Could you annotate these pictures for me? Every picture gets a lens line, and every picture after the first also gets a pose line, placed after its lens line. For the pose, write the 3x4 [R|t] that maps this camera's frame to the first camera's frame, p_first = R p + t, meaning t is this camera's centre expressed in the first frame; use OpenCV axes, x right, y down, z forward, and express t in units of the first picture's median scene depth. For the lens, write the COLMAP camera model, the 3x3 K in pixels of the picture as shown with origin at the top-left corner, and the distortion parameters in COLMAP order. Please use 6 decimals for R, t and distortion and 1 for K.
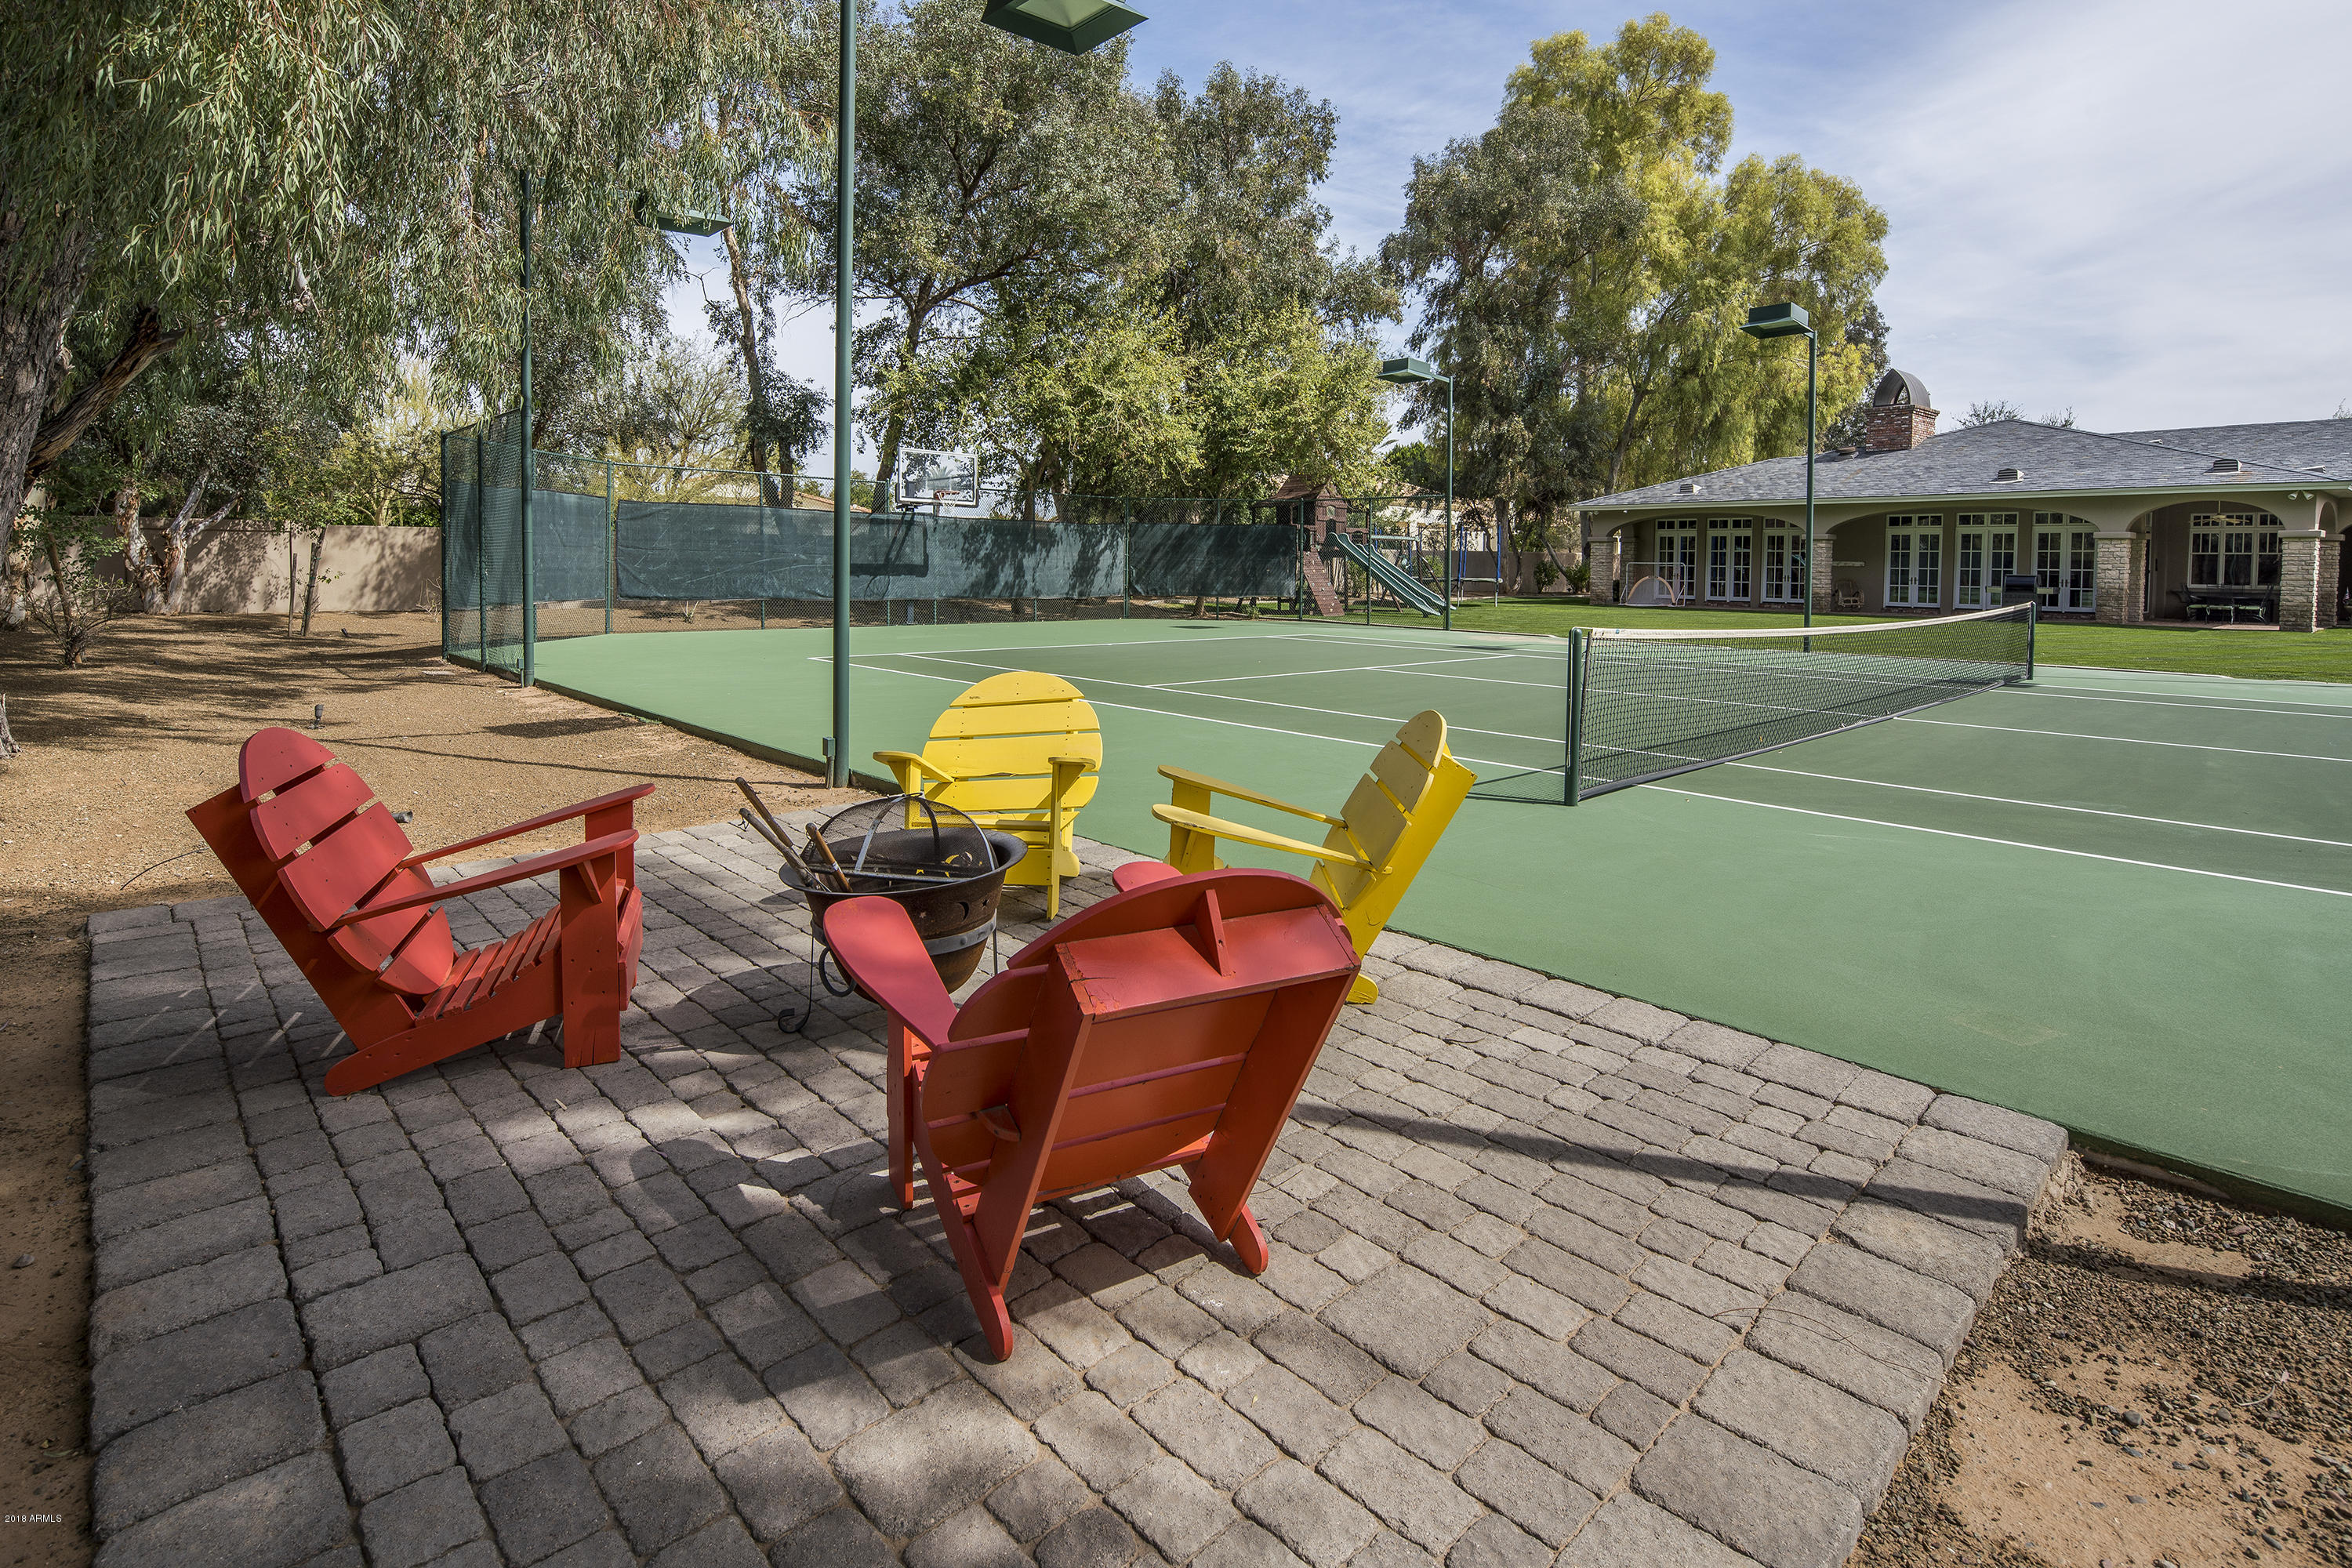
lens RADIAL K [[1136.8, 0, 1172.9], [0, 1136.8, 598.7], [0, 0, 1]] dist [-0.000541, -0.000114]
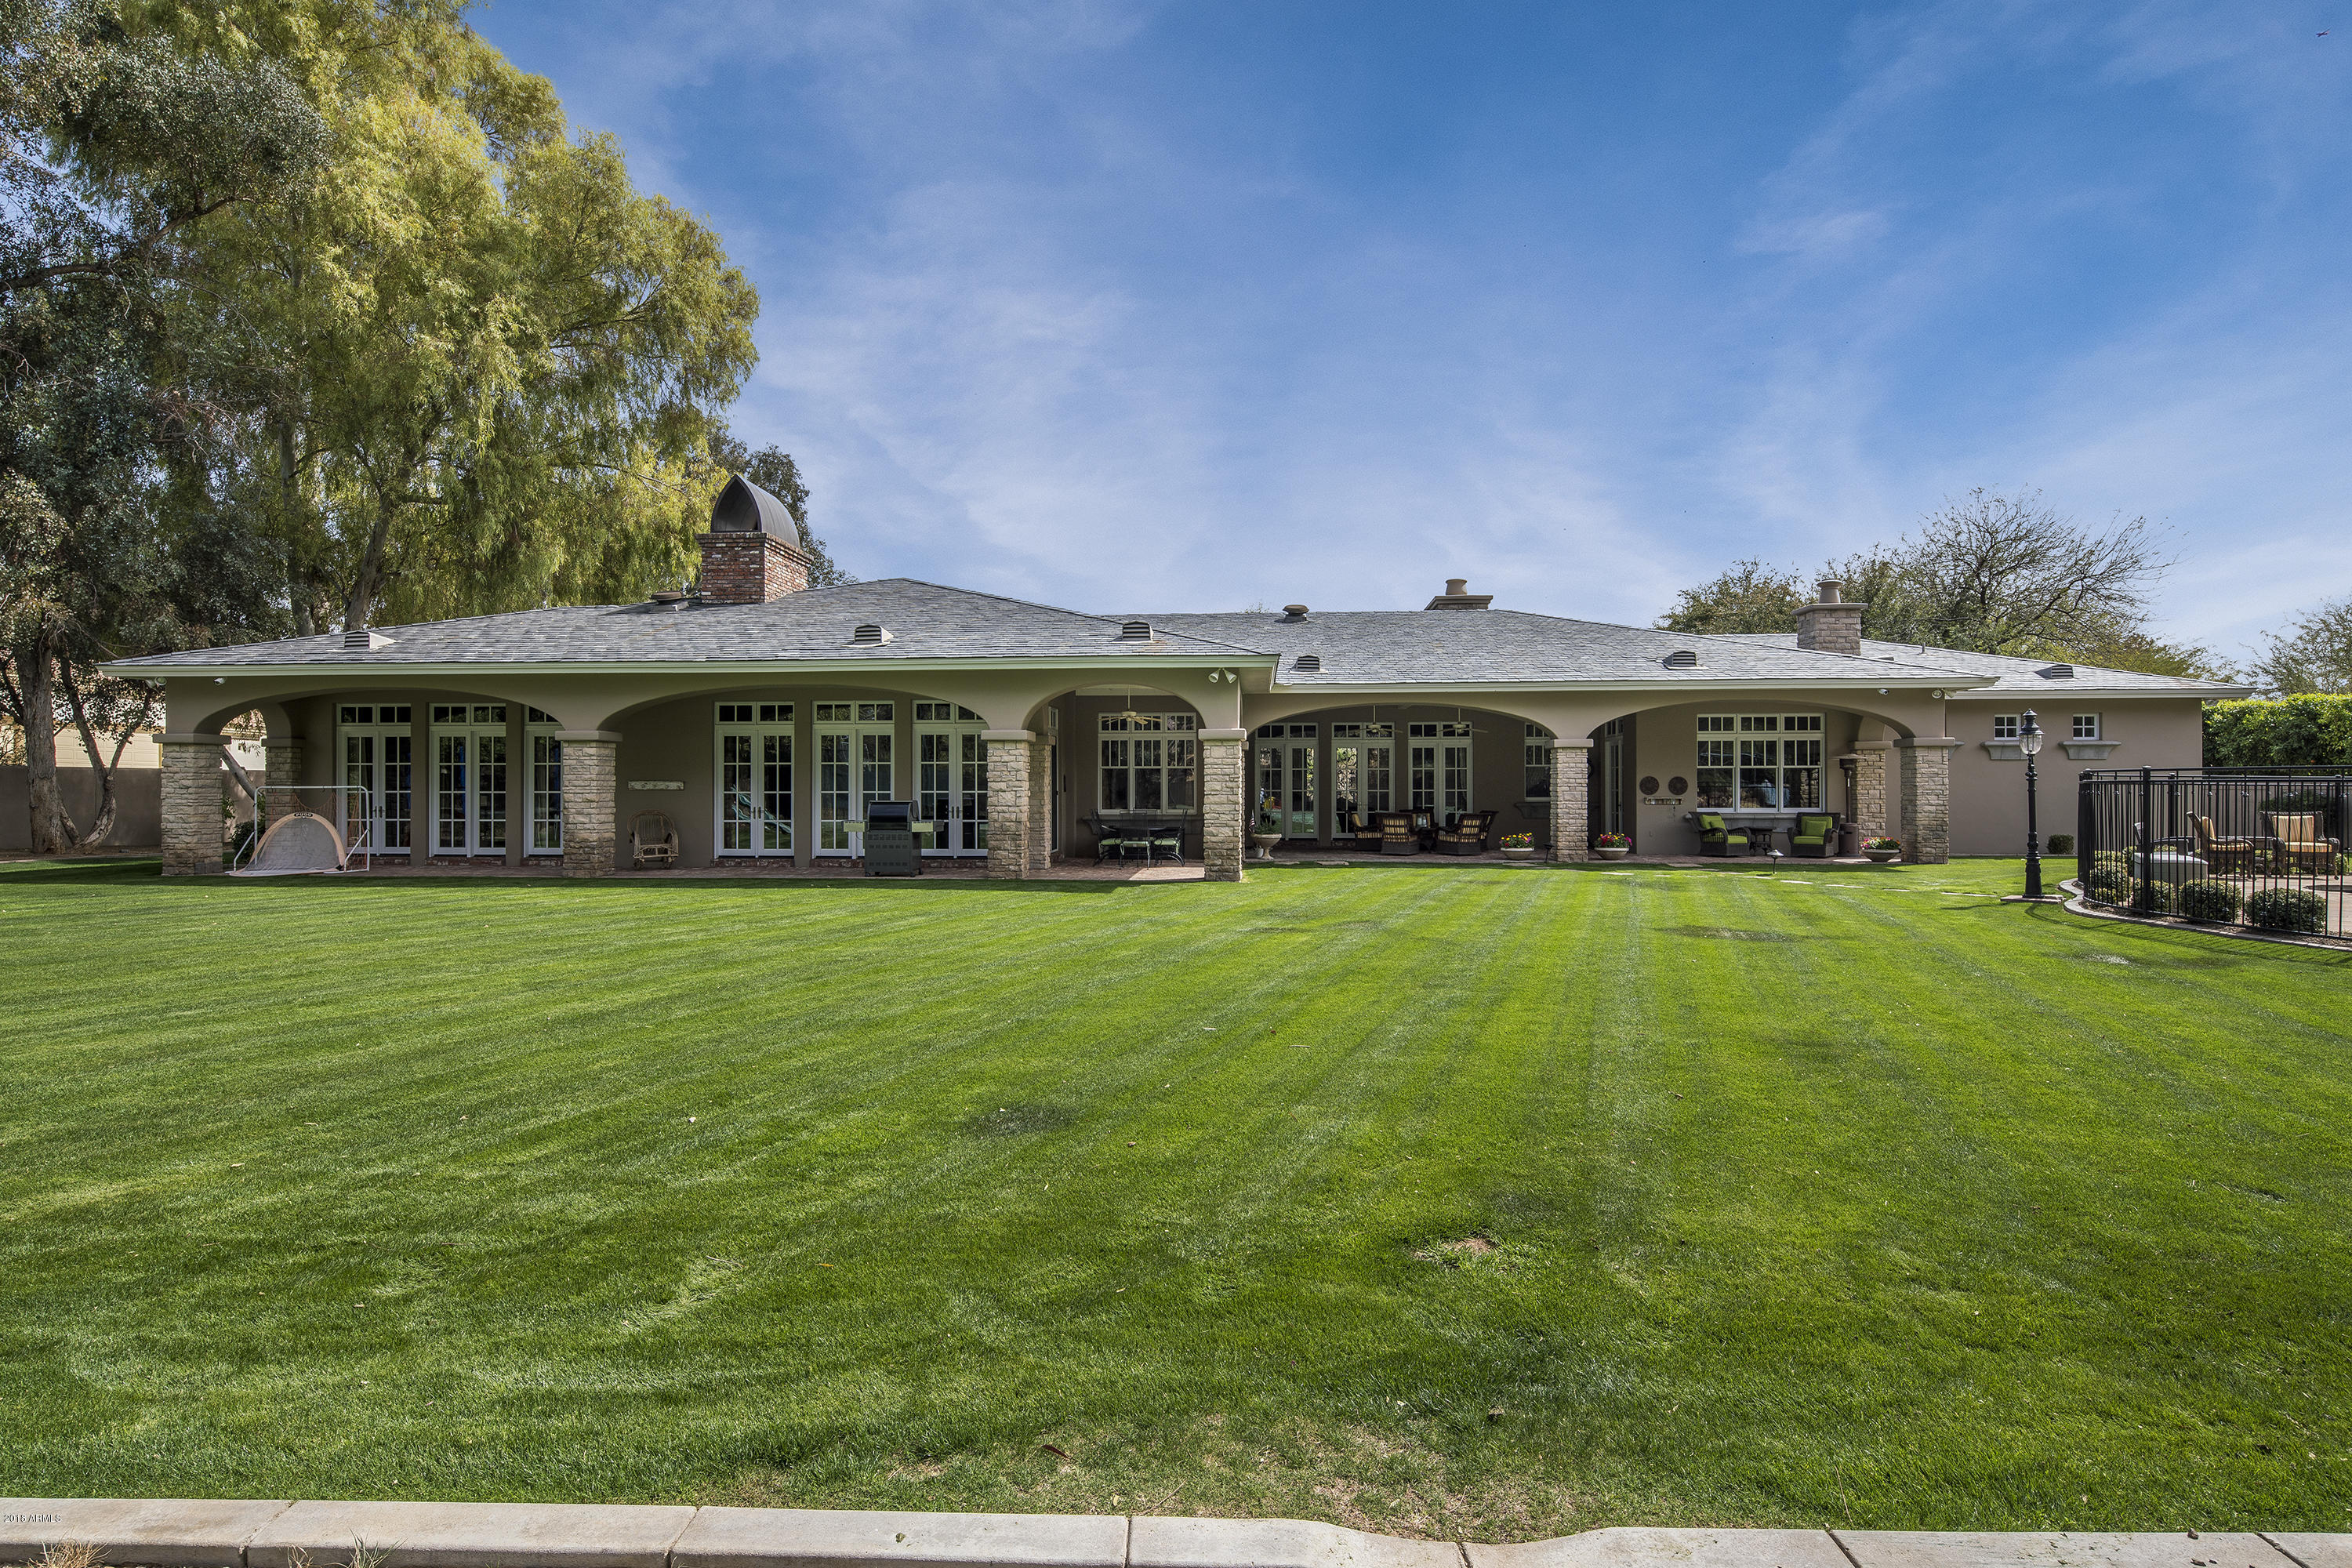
lens RADIAL K [[1153.1, 0, 1168.6], [0, 1153.1, 792.8], [0, 0, 1]] dist [-0.002520, -0.000143]
pose [[0.702597, -0.012557, 0.711477, 0.392702], [0.032382, 0.999373, -0.014339, -0.011301], [-0.710851, 0.033114, 0.702563, 0.441270]]
